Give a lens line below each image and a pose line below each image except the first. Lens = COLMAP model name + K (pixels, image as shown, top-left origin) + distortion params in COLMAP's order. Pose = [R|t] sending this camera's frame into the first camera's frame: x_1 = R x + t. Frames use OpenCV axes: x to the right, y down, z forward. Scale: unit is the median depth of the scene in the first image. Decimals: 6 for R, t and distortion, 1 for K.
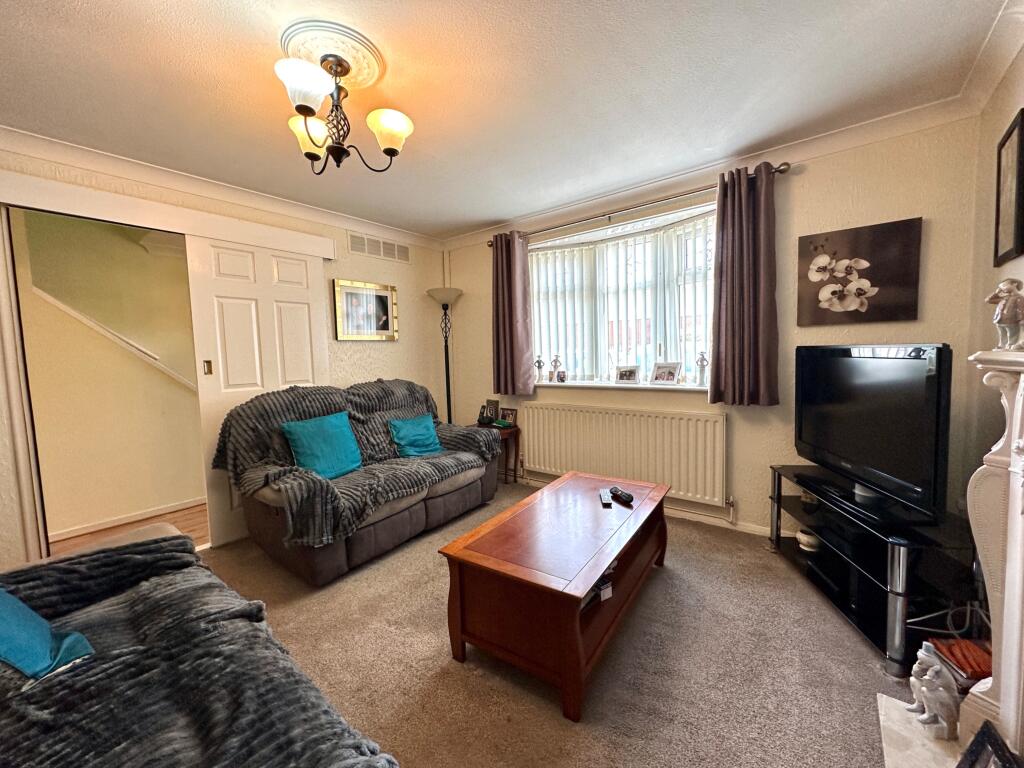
lens RADIAL K [[410.9, 0, 512.9], [0, 410.9, 381.8], [0, 0, 1]] dist [0.000823, -0.001016]
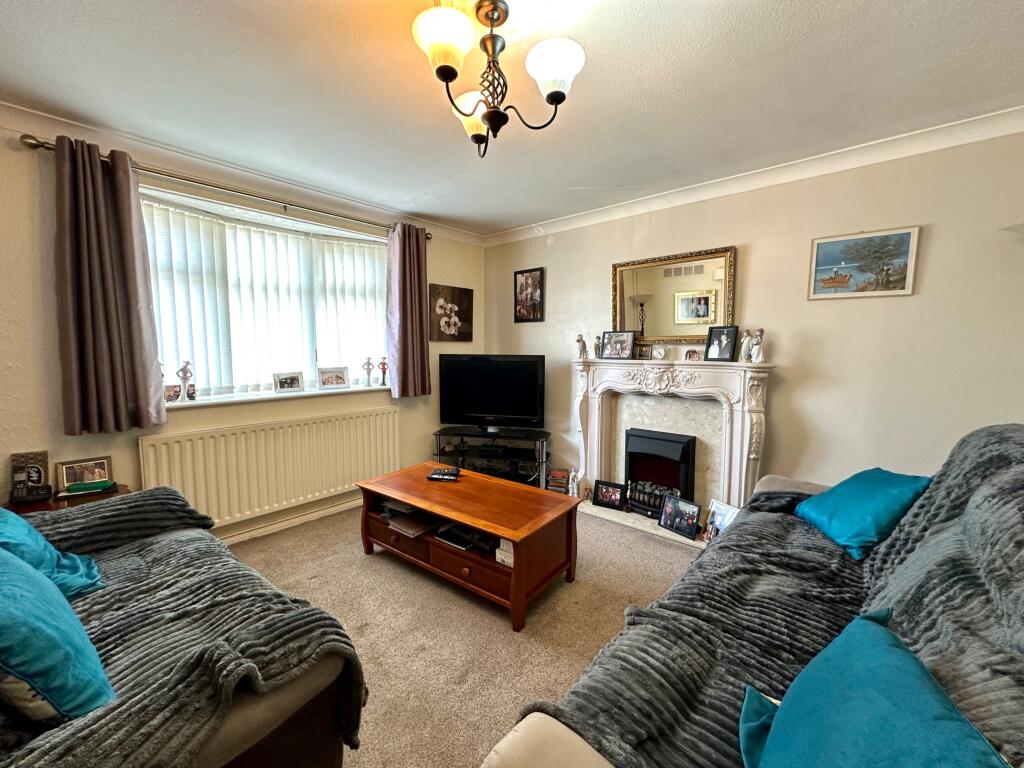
lens RADIAL K [[410.9, 0, 512.0], [0, 410.9, 383.4], [0, 0, 1]] dist [0.000823, -0.001016]
pose [[0.051652, -0.058232, 0.996966, -0.672350], [0.072857, 0.995858, 0.054393, -0.031312], [-0.996004, 0.069826, 0.055680, 0.501455]]
